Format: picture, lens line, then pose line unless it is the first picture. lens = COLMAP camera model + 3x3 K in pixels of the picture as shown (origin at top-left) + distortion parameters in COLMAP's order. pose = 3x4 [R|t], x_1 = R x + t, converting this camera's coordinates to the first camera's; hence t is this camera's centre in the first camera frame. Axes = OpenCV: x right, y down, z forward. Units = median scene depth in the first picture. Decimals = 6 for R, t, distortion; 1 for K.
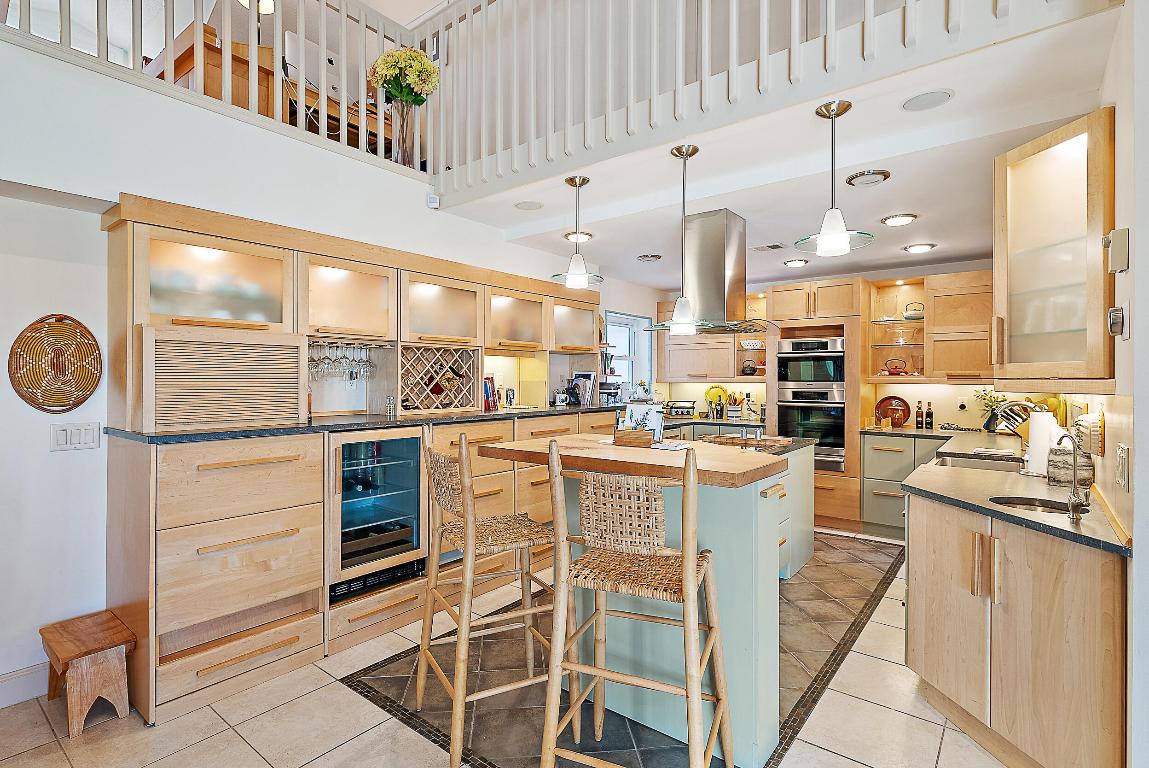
lens RADIAL K [[554.9, 0, 577.8], [0, 554.9, 380.5], [0, 0, 1]] dist [-0.001005, -0.000434]
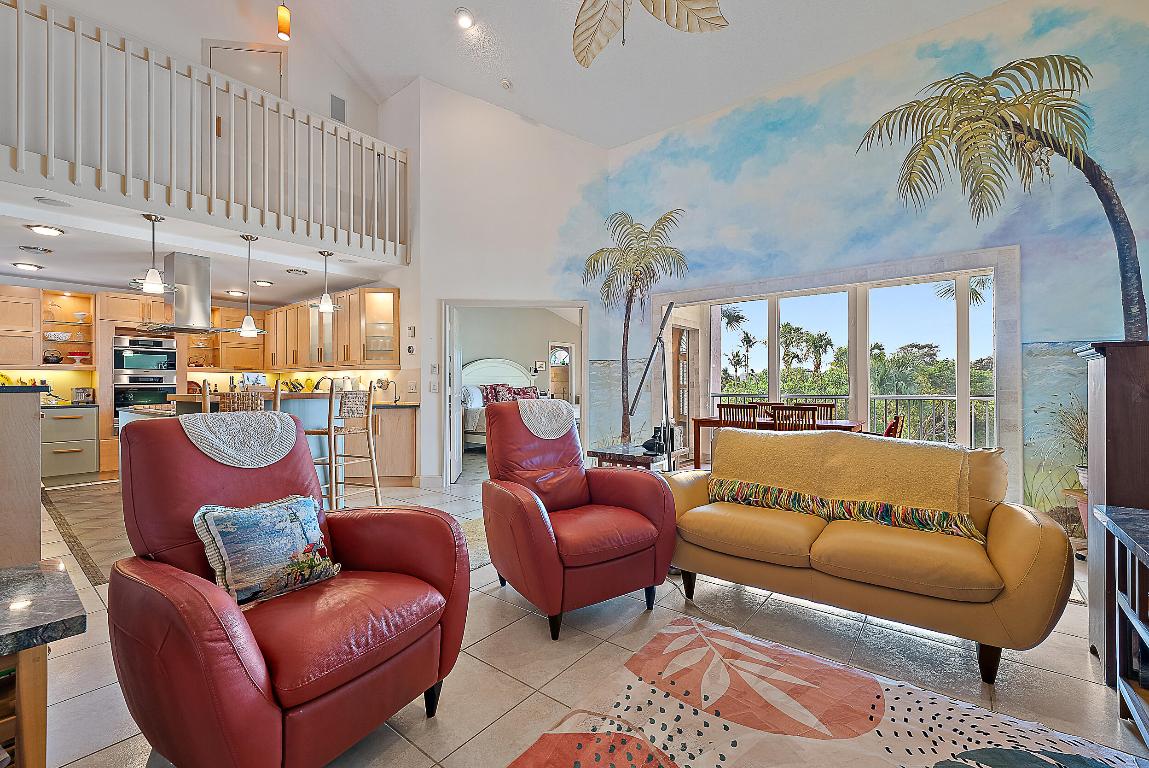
lens RADIAL K [[483.0, 0, 577.4], [0, 483.0, 385.0], [0, 0, 1]] dist [0.000913, 0.000910]
pose [[0.002075, 0.001380, 0.999997, -0.762328], [0.007829, 0.999968, -0.001396, 0.050038], [-0.999967, 0.007831, 0.002064, -0.053962]]
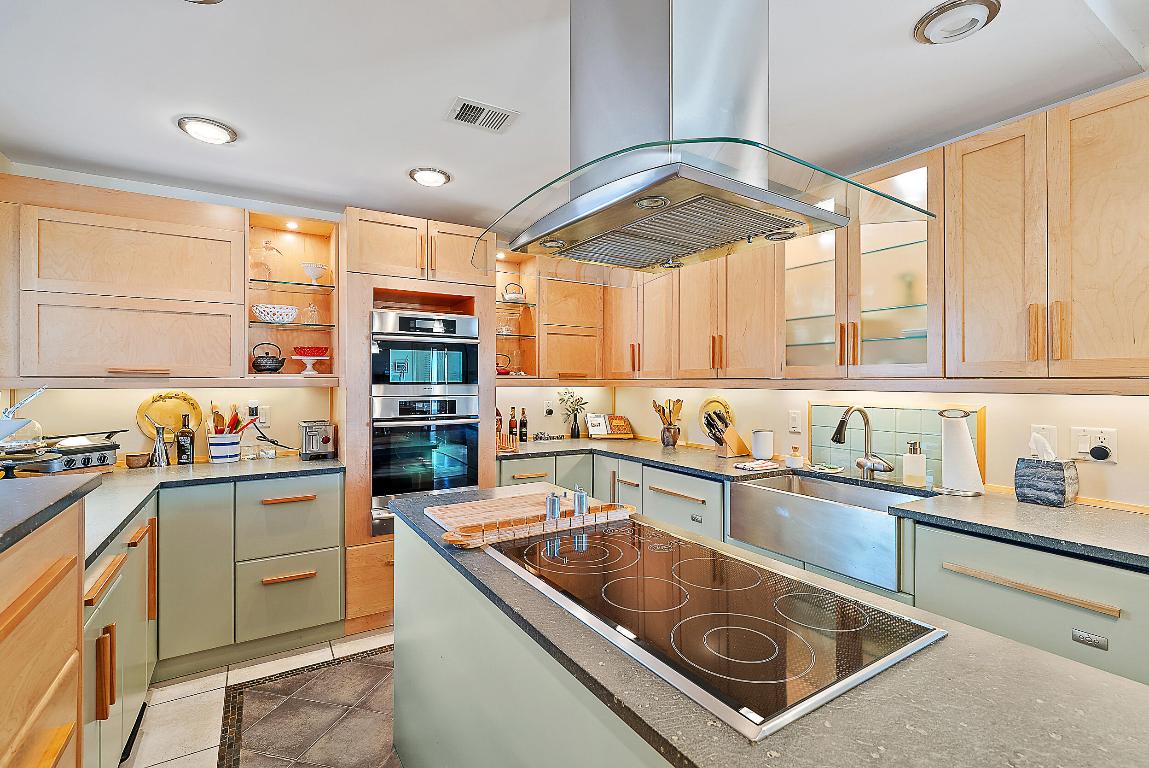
lens RADIAL K [[518.4, 0, 576.5], [0, 518.4, 382.2], [0, 0, 1]] dist [-0.001707, -0.000127]
pose [[0.334015, -0.000862, 0.942567, -0.059095], [0.003169, 0.999995, -0.000208, 0.000544], [-0.942562, 0.003056, 0.334016, 0.662012]]
